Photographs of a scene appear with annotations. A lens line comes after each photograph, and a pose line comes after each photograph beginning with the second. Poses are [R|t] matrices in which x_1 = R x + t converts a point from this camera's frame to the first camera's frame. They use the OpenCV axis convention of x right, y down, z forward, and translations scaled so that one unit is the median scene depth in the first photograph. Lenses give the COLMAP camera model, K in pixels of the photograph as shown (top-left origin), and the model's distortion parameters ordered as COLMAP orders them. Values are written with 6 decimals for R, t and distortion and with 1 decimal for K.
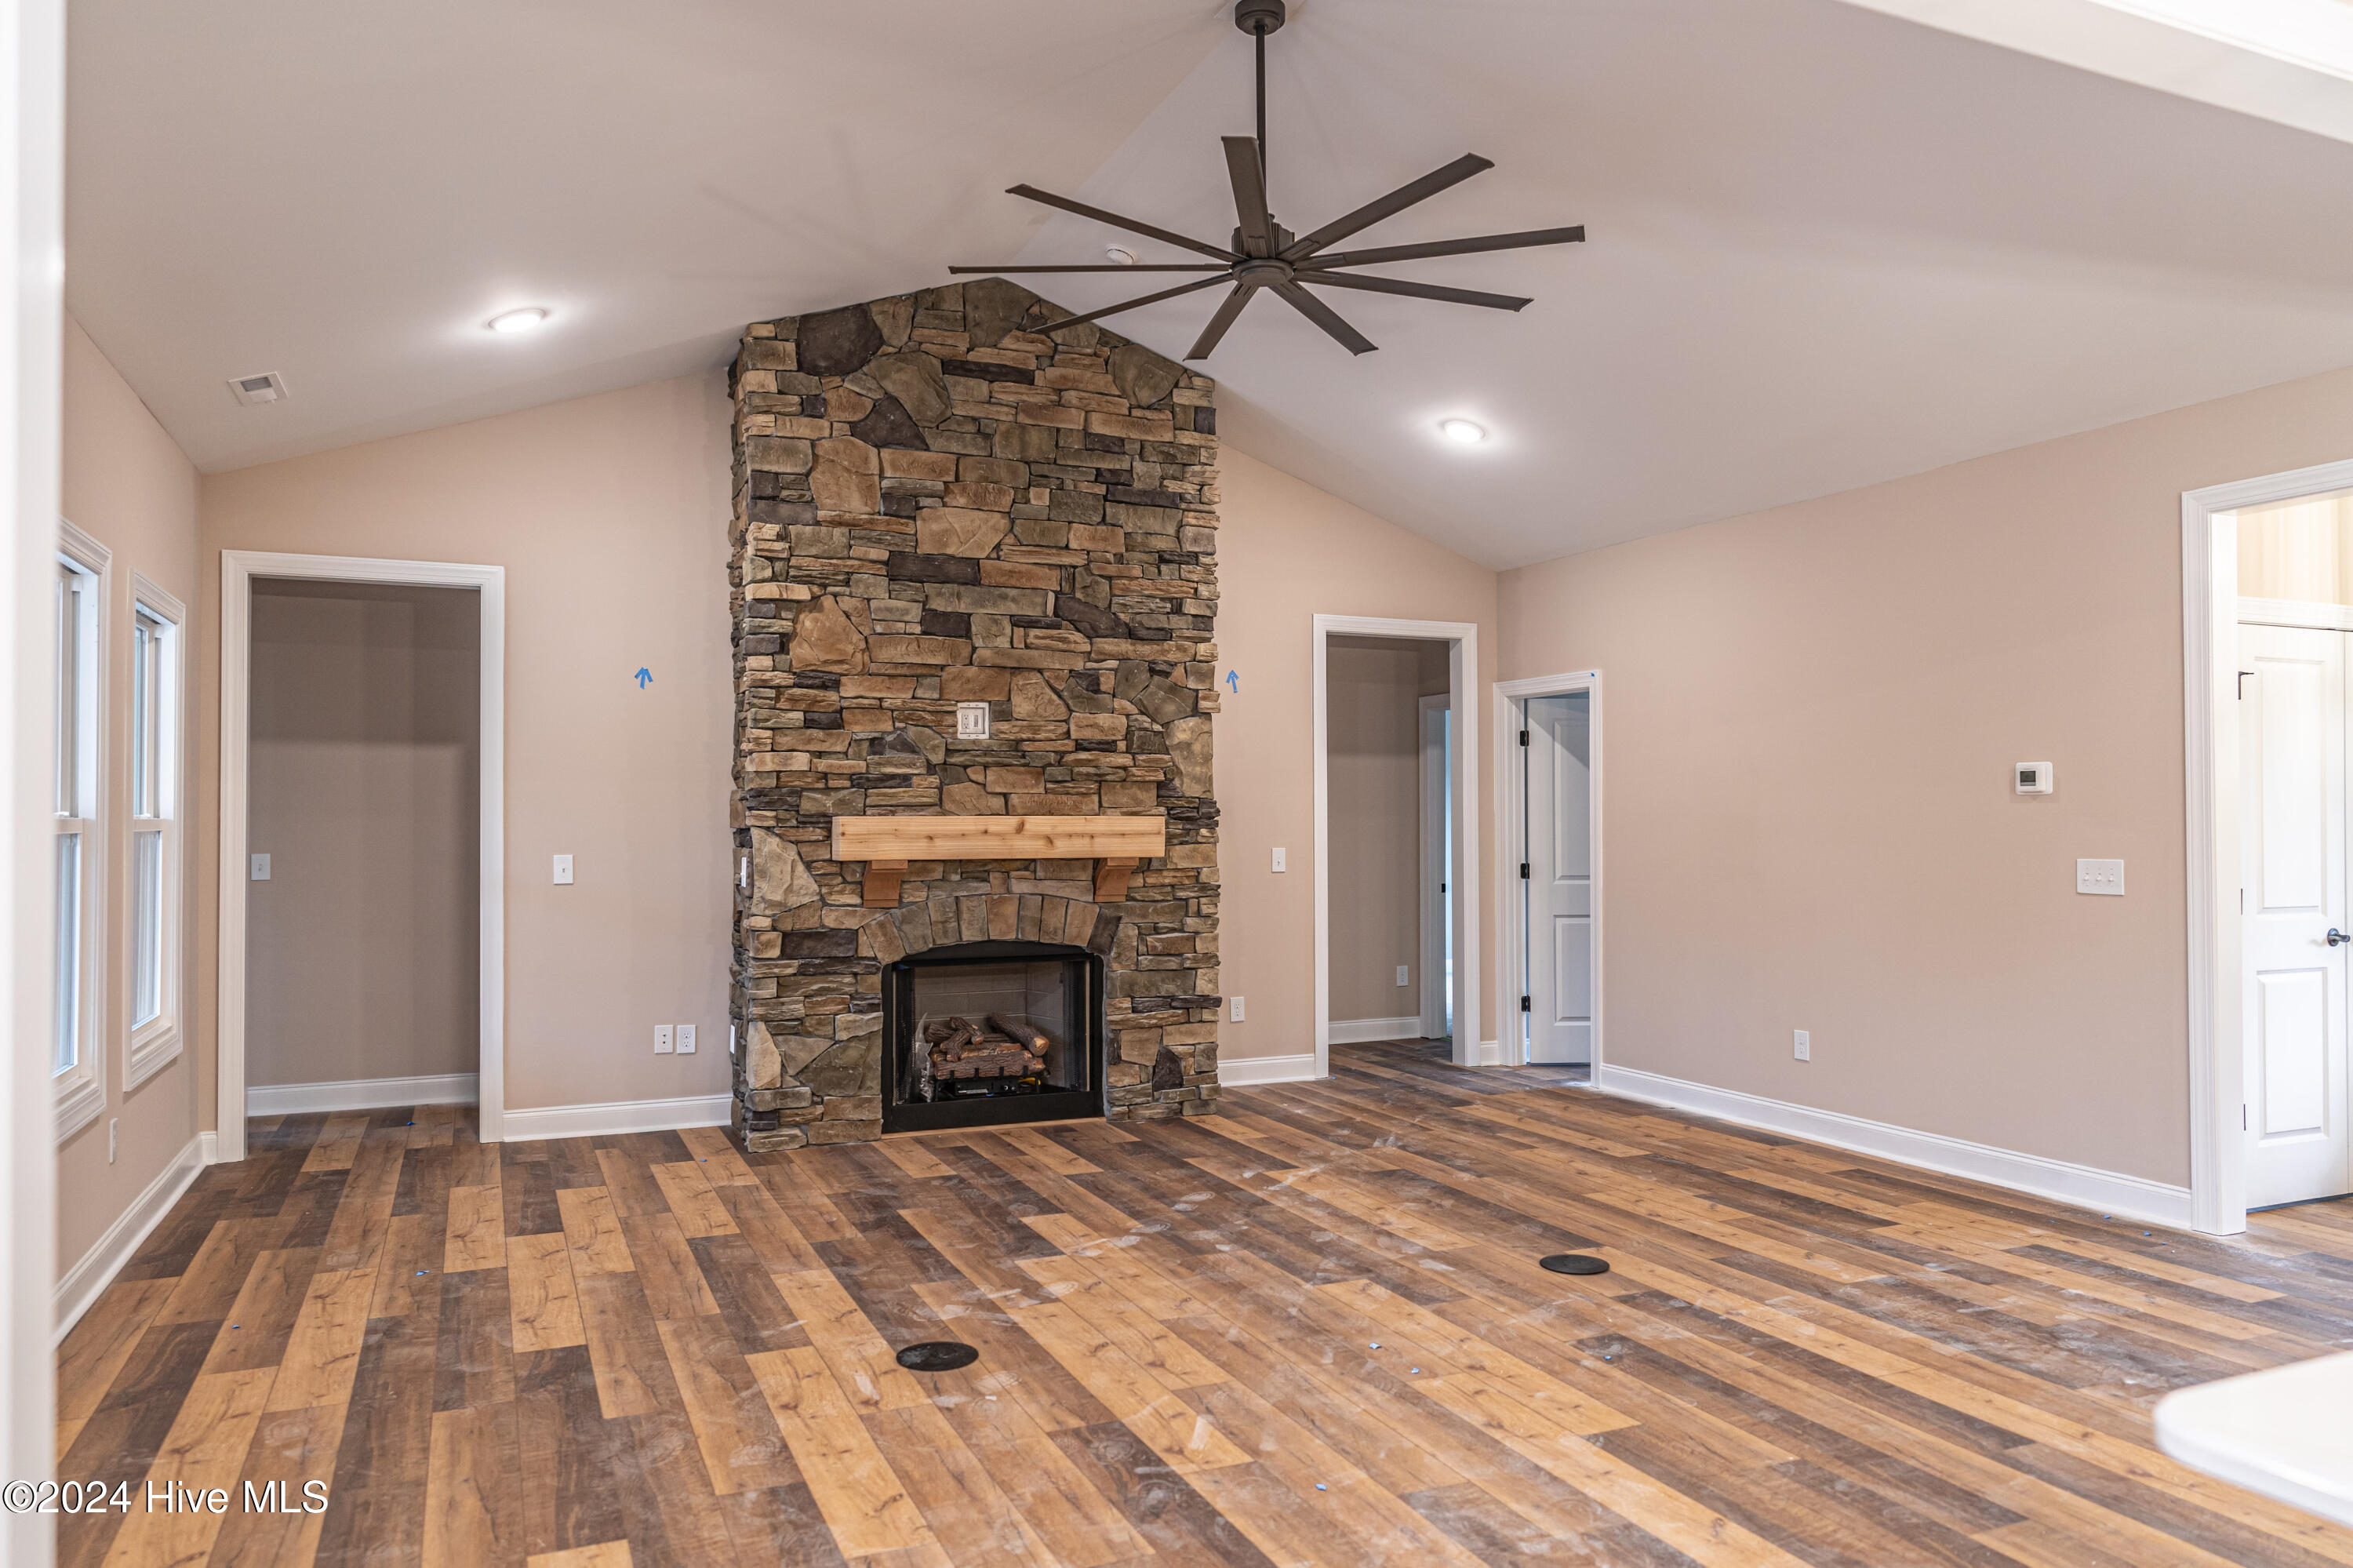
lens RADIAL K [[1563.8, 0, 1176.5], [0, 1563.8, 784.0], [0, 0, 1]] dist [-0.001147, 0.001772]
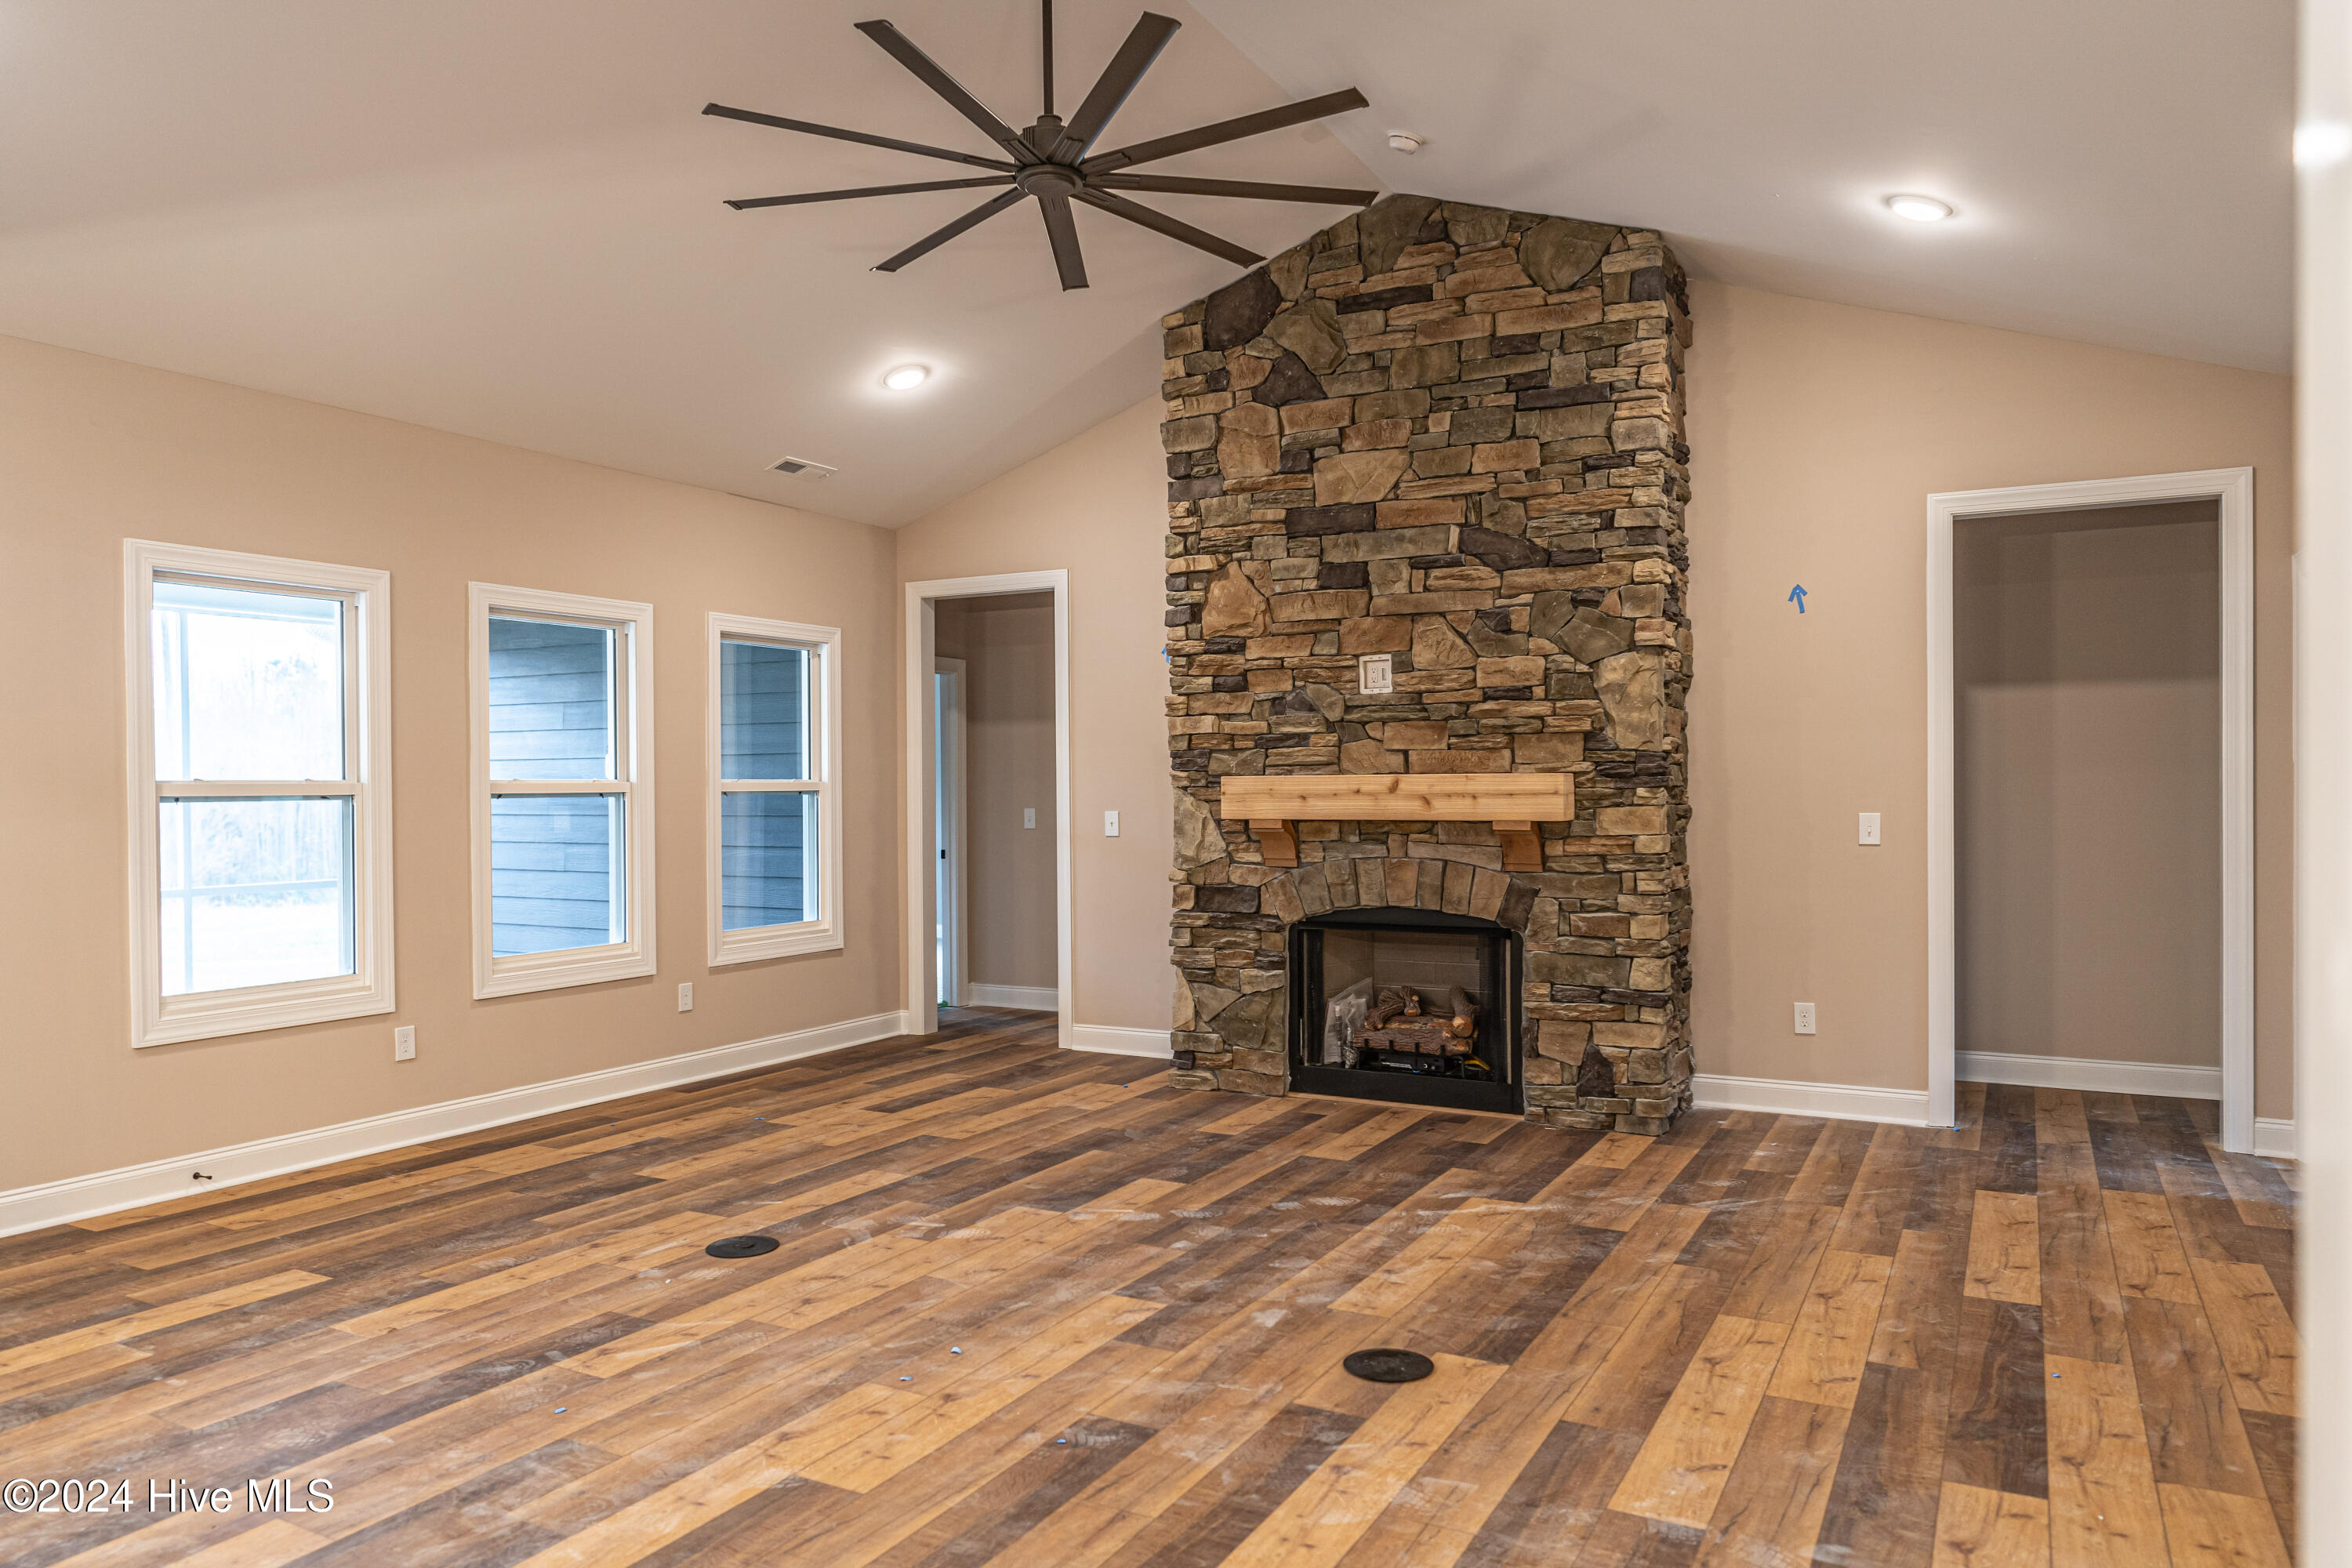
lens RADIAL K [[1563.7, 0, 1170.5], [0, 1563.7, 790.9], [0, 0, 1]] dist [-0.001768, 0.003439]
pose [[0.605134, 0.000030, -0.796124, 0.575074], [0.023583, 0.999560, 0.017963, 0.010712], [0.795774, -0.029645, 0.604867, 0.341252]]
